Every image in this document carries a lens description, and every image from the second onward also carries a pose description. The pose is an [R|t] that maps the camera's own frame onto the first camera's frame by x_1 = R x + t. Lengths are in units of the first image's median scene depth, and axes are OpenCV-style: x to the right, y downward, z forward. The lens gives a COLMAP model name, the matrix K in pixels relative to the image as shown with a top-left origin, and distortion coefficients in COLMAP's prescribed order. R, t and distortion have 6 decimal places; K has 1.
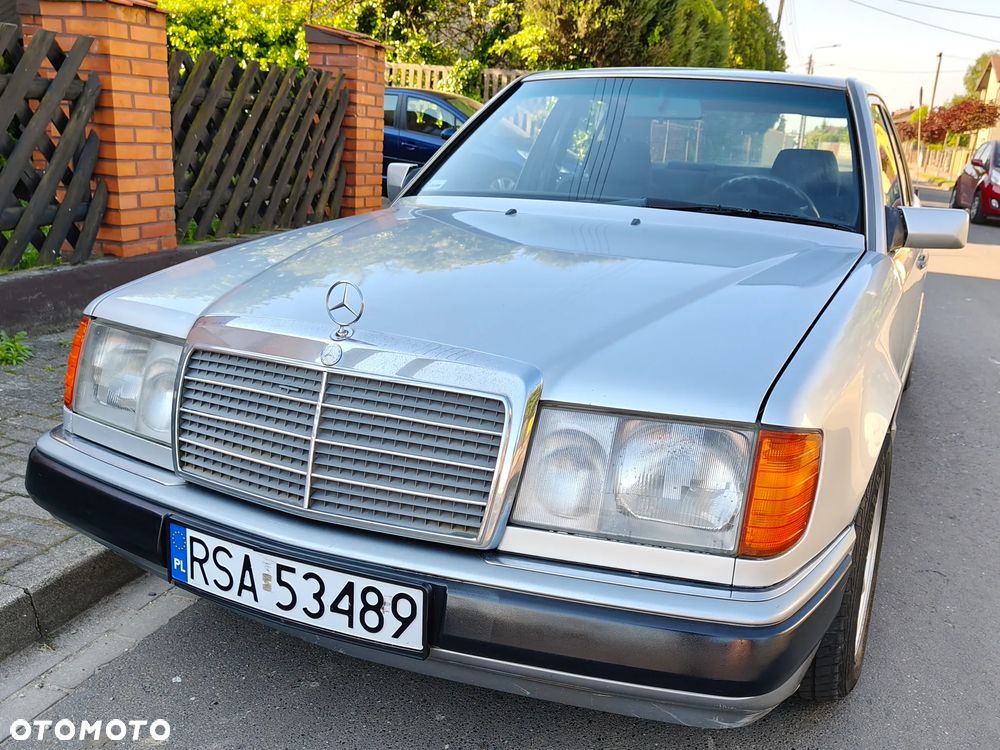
lens RADIAL K [[921.4, 0, 553.8], [0, 921.4, 402.8], [0, 0, 1]] dist [0.006710, 0.002978]
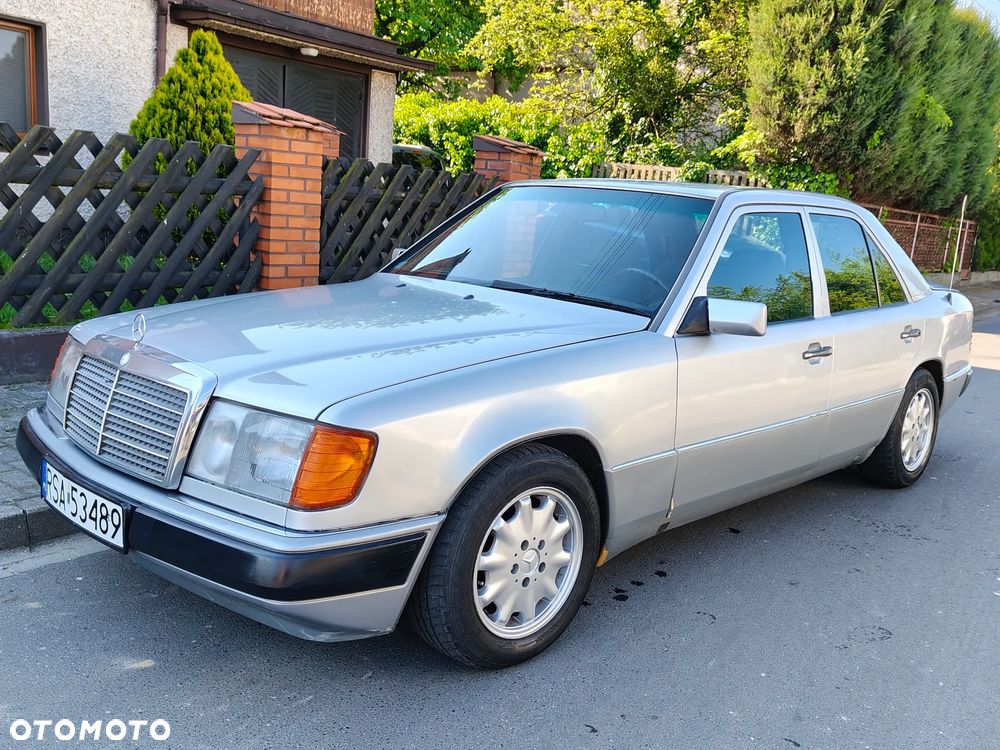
lens RADIAL K [[921.4, 0, 553.8], [0, 921.4, 402.8], [0, 0, 1]] dist [0.006710, 0.002978]
pose [[0.947824, 0.086286, -0.306895, 0.318055], [-0.115336, 0.990276, -0.077785, 0.019987], [0.297199, 0.109123, 0.948559, -0.091894]]
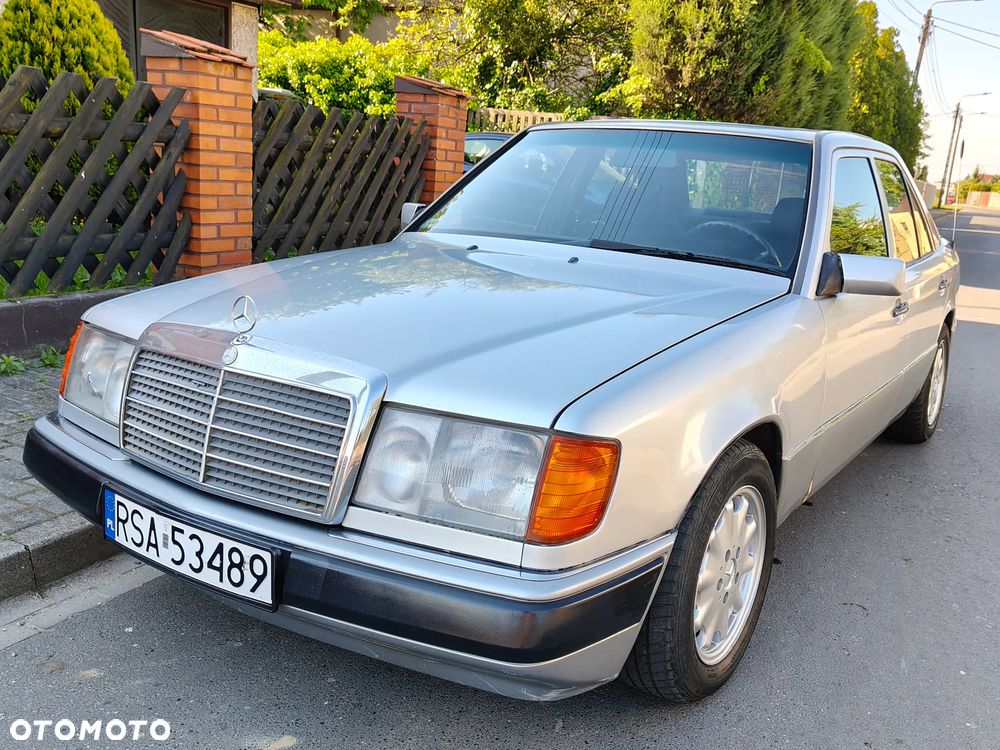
lens RADIAL K [[922.5, 0, 545.8], [0, 922.5, 408.3], [0, 0, 1]] dist [0.002038, 0.013224]
pose [[0.988393, 0.053800, -0.142077, 0.115640], [-0.059322, 0.997628, -0.034923, 0.011253], [0.139861, 0.042946, 0.989239, -0.046076]]
